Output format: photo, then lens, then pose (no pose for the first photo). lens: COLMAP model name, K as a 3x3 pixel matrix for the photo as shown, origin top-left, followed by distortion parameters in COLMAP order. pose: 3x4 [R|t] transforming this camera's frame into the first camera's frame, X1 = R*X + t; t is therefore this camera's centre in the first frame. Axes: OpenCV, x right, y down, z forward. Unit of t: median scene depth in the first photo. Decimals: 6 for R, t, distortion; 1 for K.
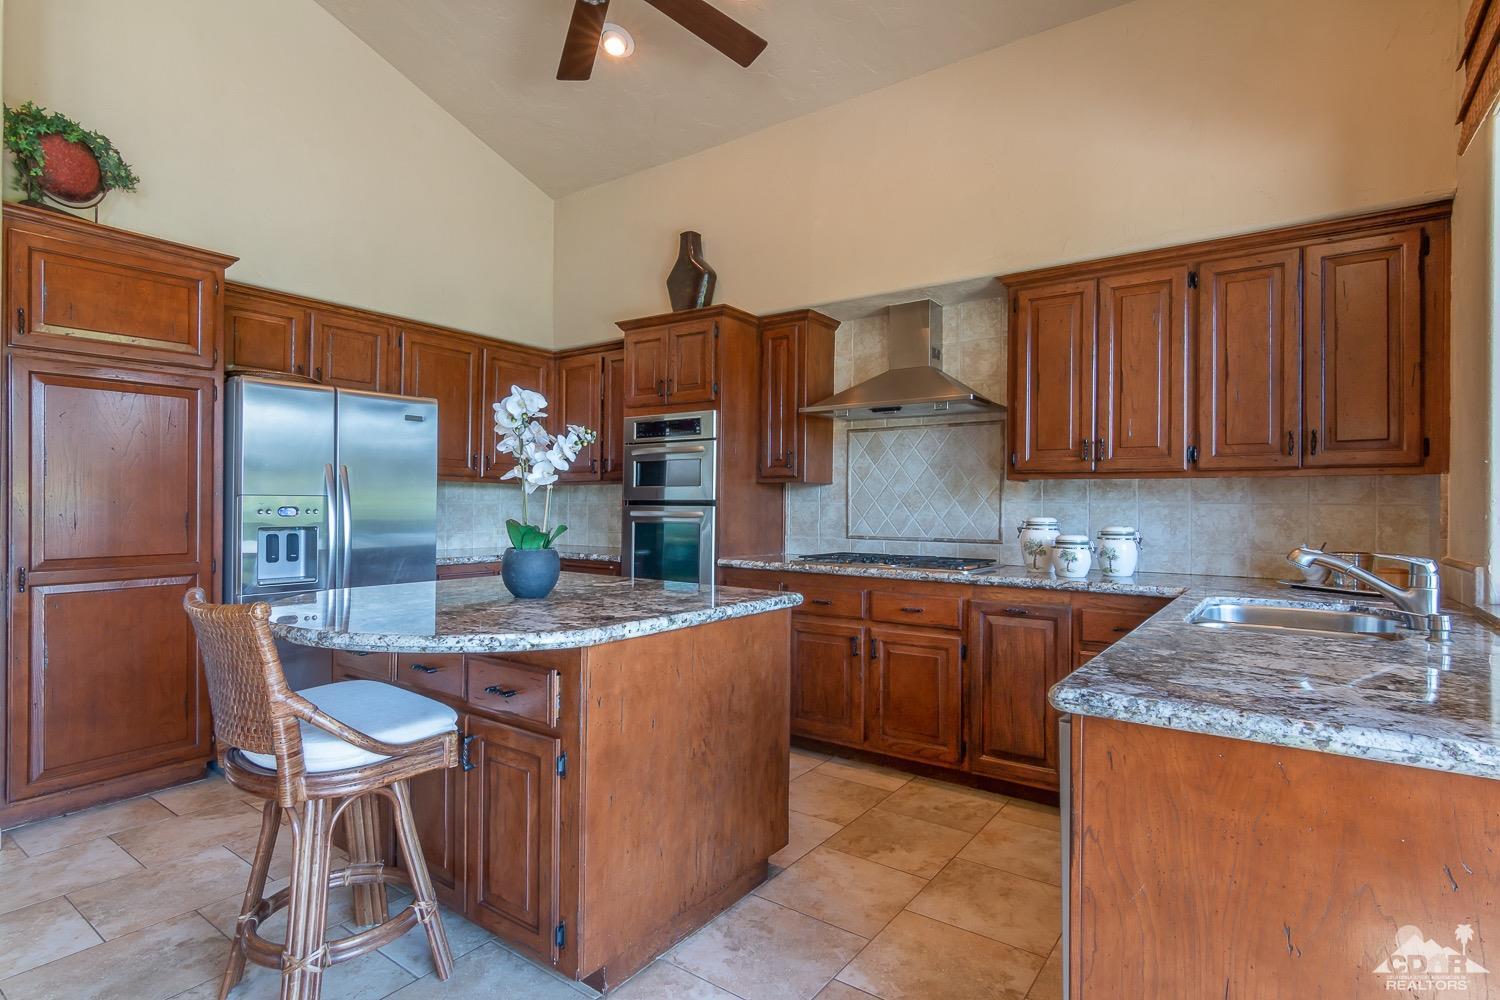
lens RADIAL K [[755.4, 0, 750.0], [0, 755.4, 500.0], [0, 0, 1]] dist [-0.002194, 0.001856]
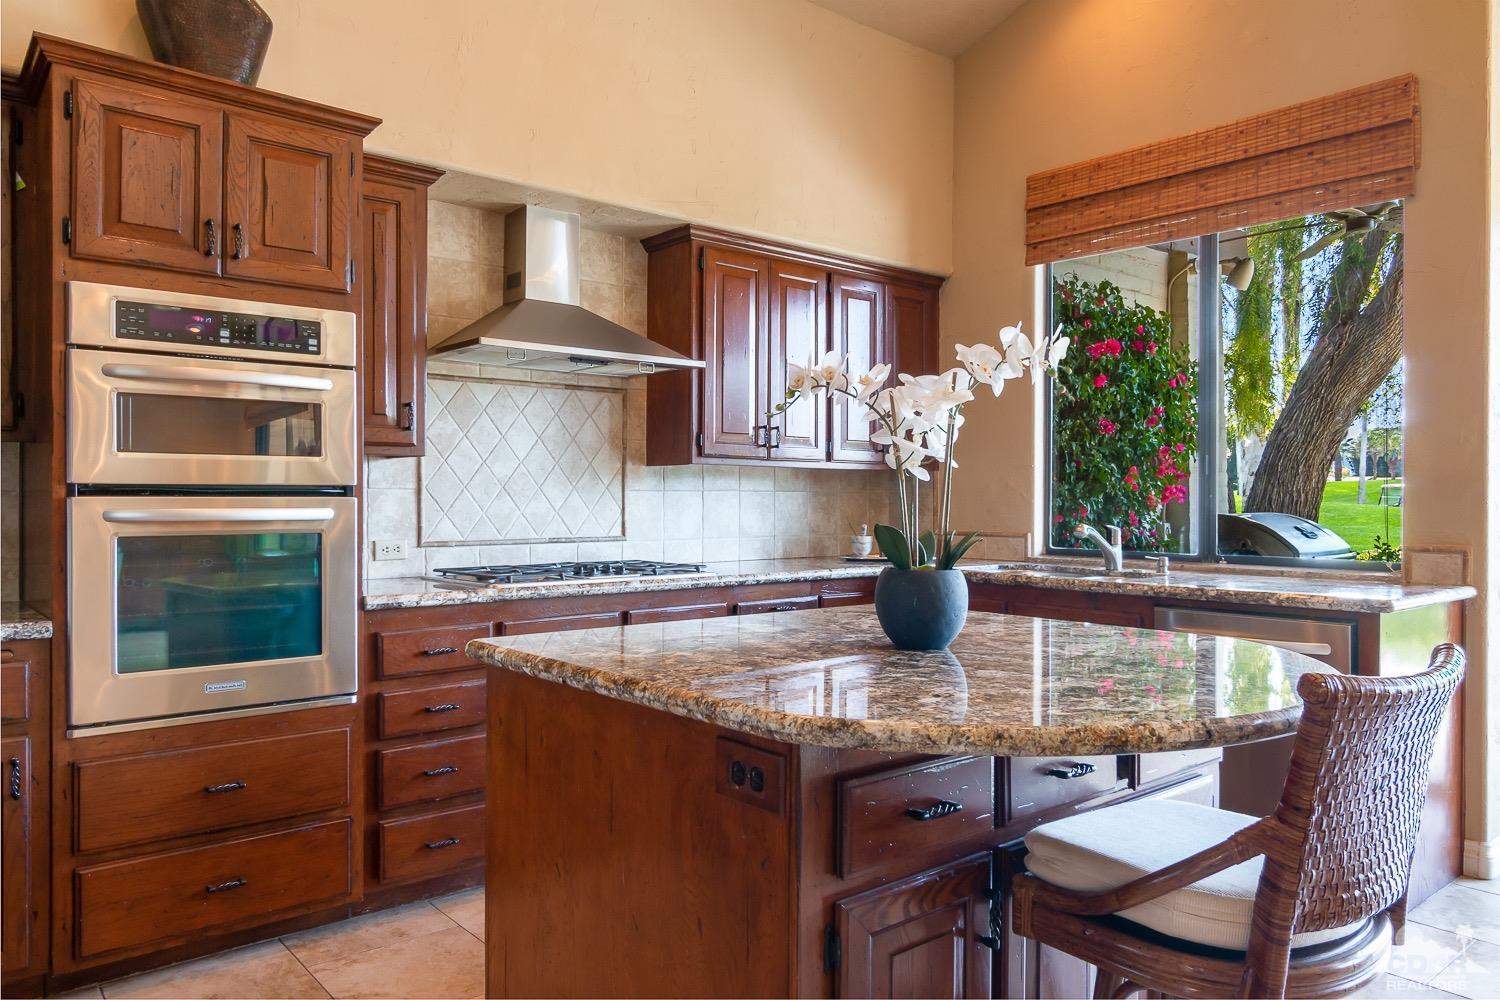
lens RADIAL K [[1064.3, 0, 752.2], [0, 1064.3, 502.1], [0, 0, 1]] dist [0.002669, 0.002903]
pose [[0.228214, -0.010739, 0.973552, -0.732848], [-0.006653, 0.999899, 0.012589, 0.000828], [-0.973588, -0.009350, 0.228120, 0.585407]]
